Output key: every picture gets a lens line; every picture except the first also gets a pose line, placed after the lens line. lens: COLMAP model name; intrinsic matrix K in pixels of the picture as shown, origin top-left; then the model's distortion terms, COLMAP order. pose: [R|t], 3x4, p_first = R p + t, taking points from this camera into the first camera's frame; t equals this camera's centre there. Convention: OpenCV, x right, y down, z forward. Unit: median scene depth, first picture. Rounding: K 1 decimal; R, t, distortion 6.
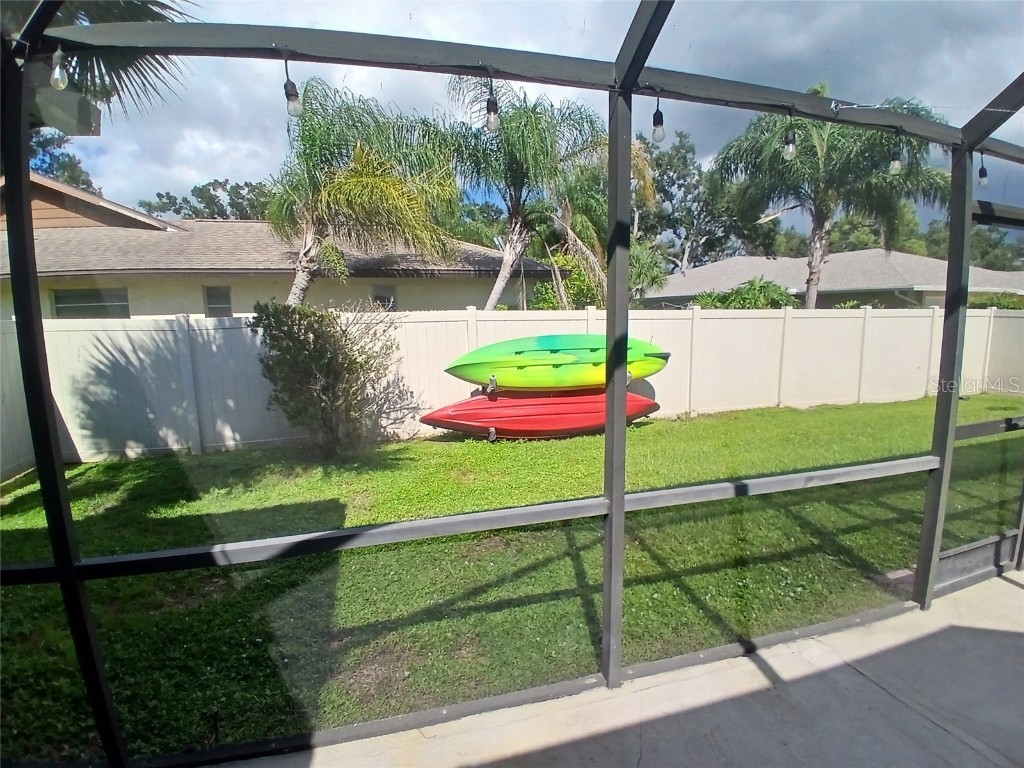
lens RADIAL K [[506.6, 0, 512.5], [0, 506.6, 400.1], [0, 0, 1]] dist [-0.001327, -0.042381]
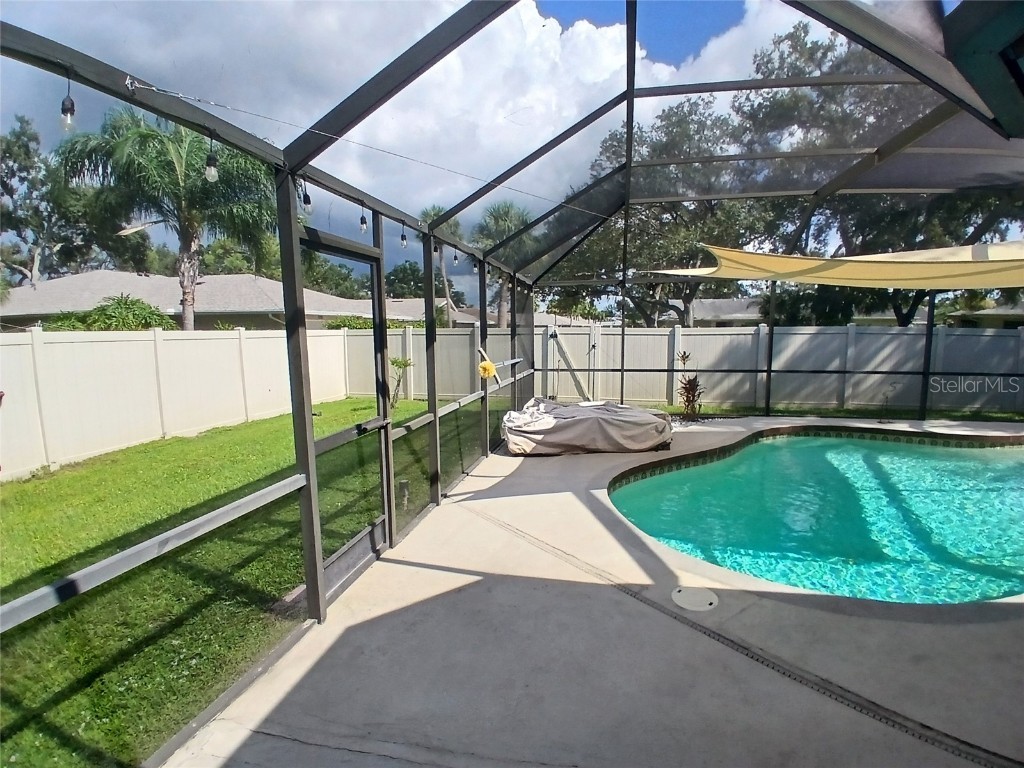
lens RADIAL K [[509.8, 0, 512.8], [0, 509.8, 398.6], [0, 0, 1]] dist [0.001617, -0.044663]
pose [[0.470471, -0.103714, 0.876299, 0.043877], [0.143095, 0.988892, 0.040215, -0.005568], [-0.870736, 0.106474, 0.480085, 0.027413]]
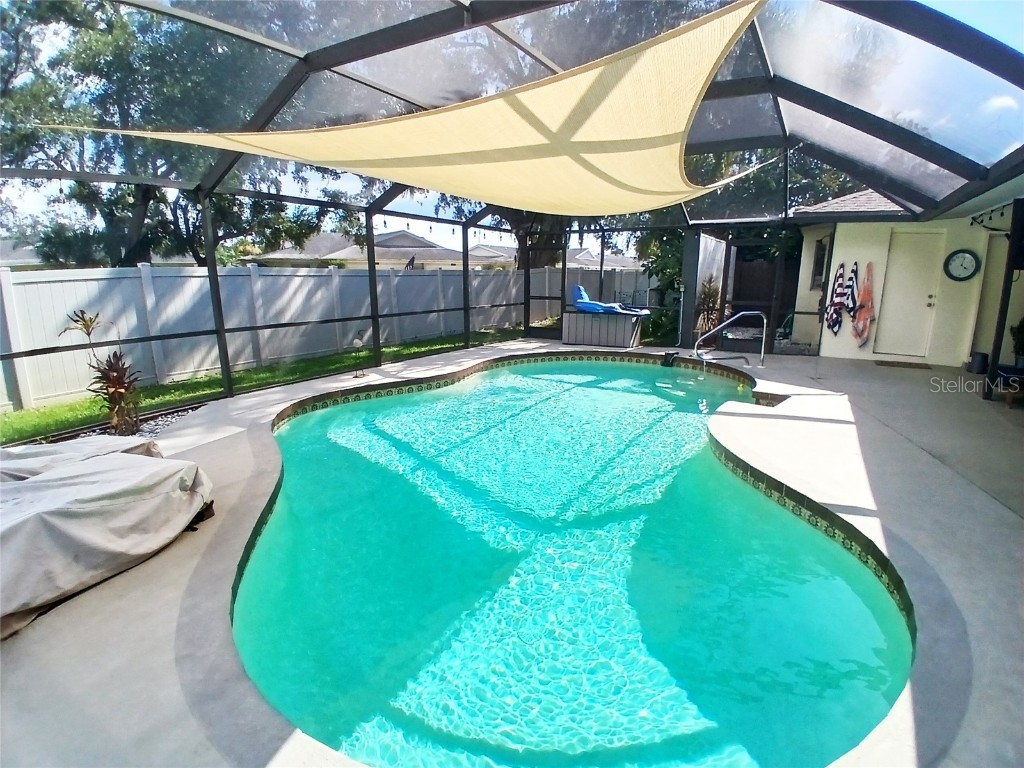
lens RADIAL K [[517.5, 0, 511.4], [0, 517.5, 401.0], [0, 0, 1]] dist [-0.011330, -0.034259]
pose [[-0.678208, -0.160376, 0.717157, 0.109585], [0.130253, 0.934210, 0.332094, -0.011396], [-0.723235, 0.318640, -0.612699, 0.065558]]
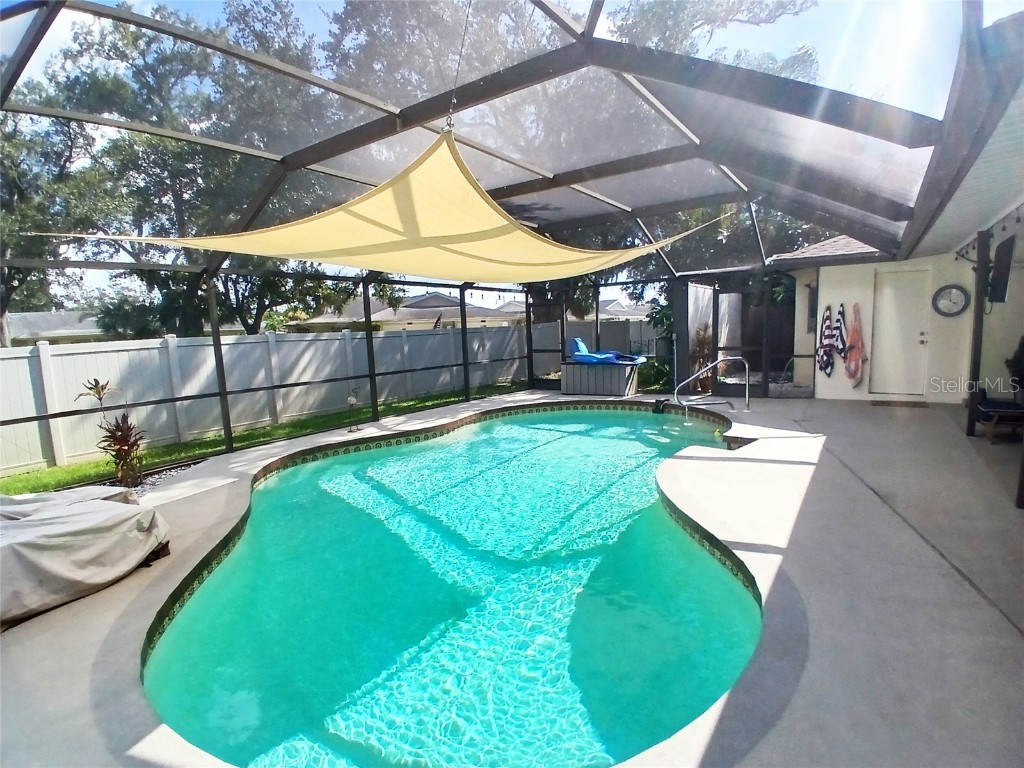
lens RADIAL K [[513.7, 0, 507.8], [0, 513.7, 396.1], [0, 0, 1]] dist [0.001250, -0.043869]
pose [[-0.617576, -0.060571, 0.784176, 0.092250], [0.179217, 0.959964, 0.215292, -0.010350], [-0.765821, 0.273497, -0.581995, 0.056539]]
